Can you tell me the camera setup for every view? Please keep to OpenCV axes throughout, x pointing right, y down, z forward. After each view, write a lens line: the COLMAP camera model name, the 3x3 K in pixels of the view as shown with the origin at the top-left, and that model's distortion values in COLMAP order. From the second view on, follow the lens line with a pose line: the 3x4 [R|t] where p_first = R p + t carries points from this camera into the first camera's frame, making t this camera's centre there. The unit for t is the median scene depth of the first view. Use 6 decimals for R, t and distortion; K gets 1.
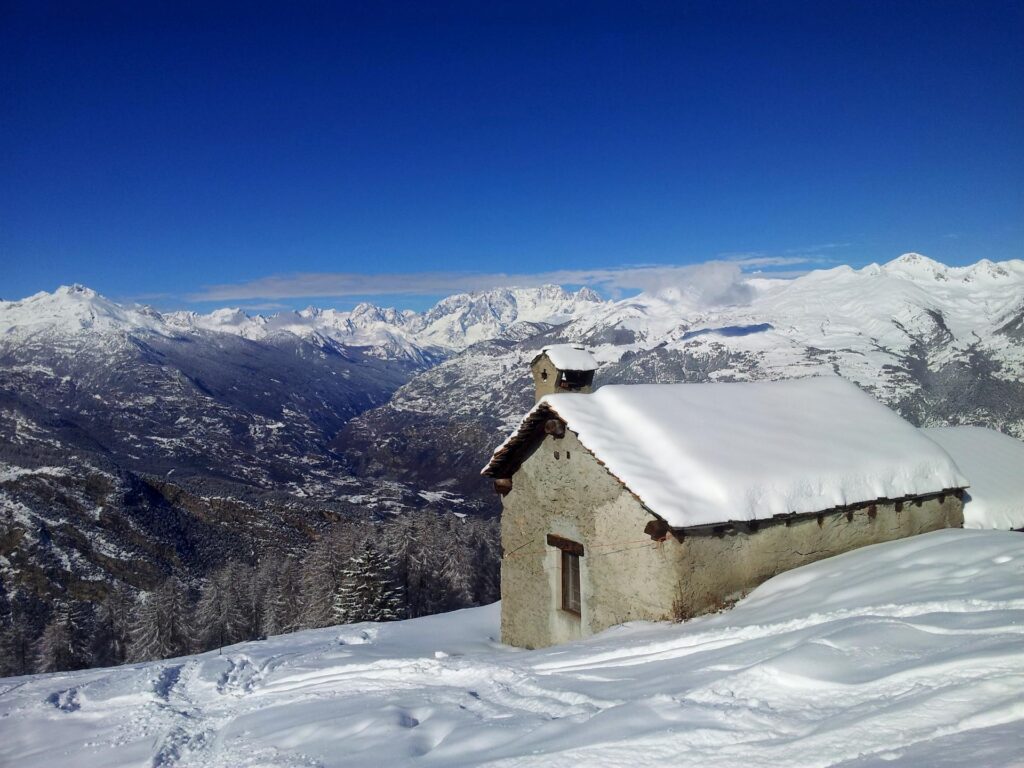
lens RADIAL K [[965.1, 0, 514.2], [0, 965.1, 391.1], [0, 0, 1]] dist [0.025967, -0.082361]
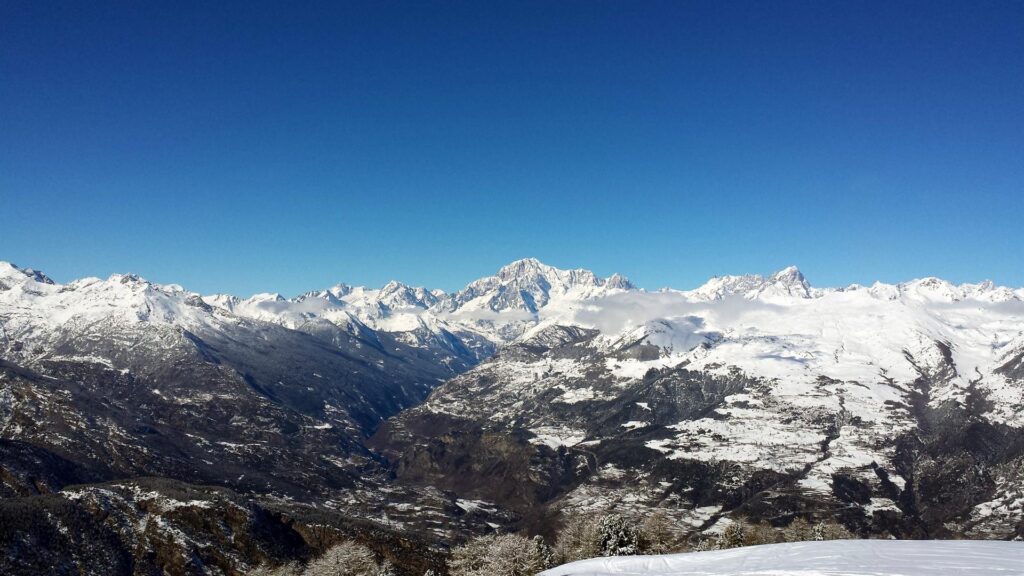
lens RADIAL K [[1005.8, 0, 505.6], [0, 1005.8, 291.8], [0, 0, 1]] dist [0.061566, 0.000000]
pose [[0.998759, 0.032317, -0.037895, -0.004683], [-0.035018, 0.996724, -0.072901, -0.036093], [0.035415, 0.074137, 0.996619, -0.118054]]
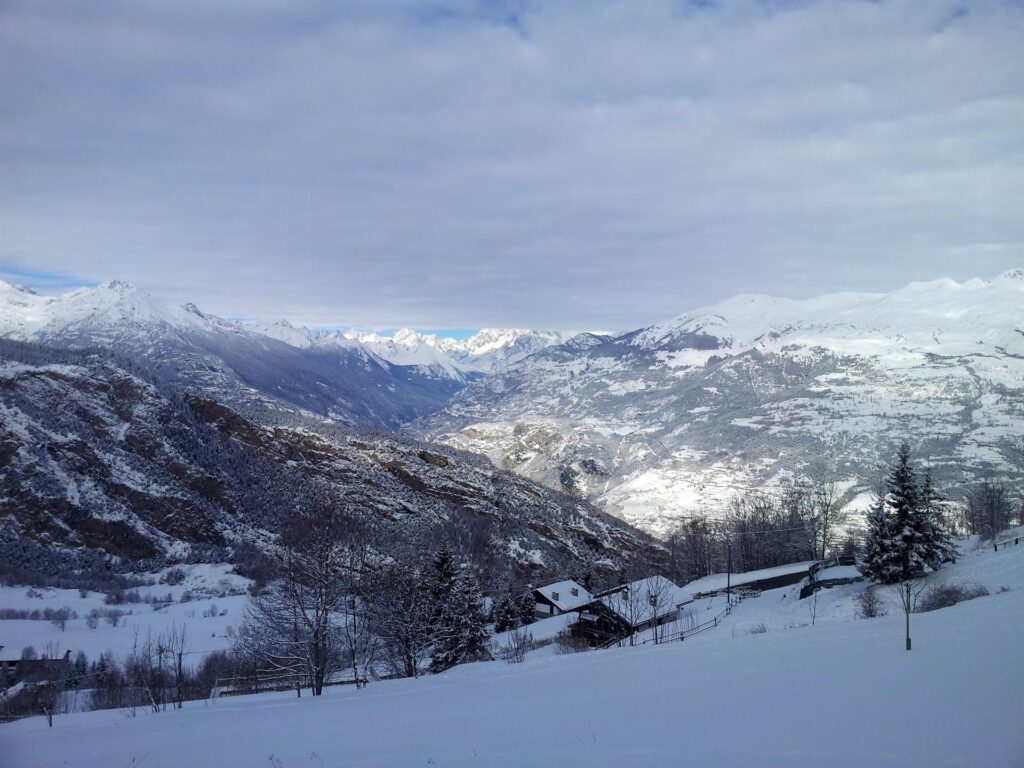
lens RADIAL K [[965.1, 0, 515.1], [0, 965.1, 378.3], [0, 0, 1]] dist [0.025967, -0.082361]
pose [[0.998662, 0.039343, -0.033549, -0.034657], [-0.041124, 0.997686, -0.054148, 0.033971], [0.031341, 0.055455, 0.997969, 0.086154]]
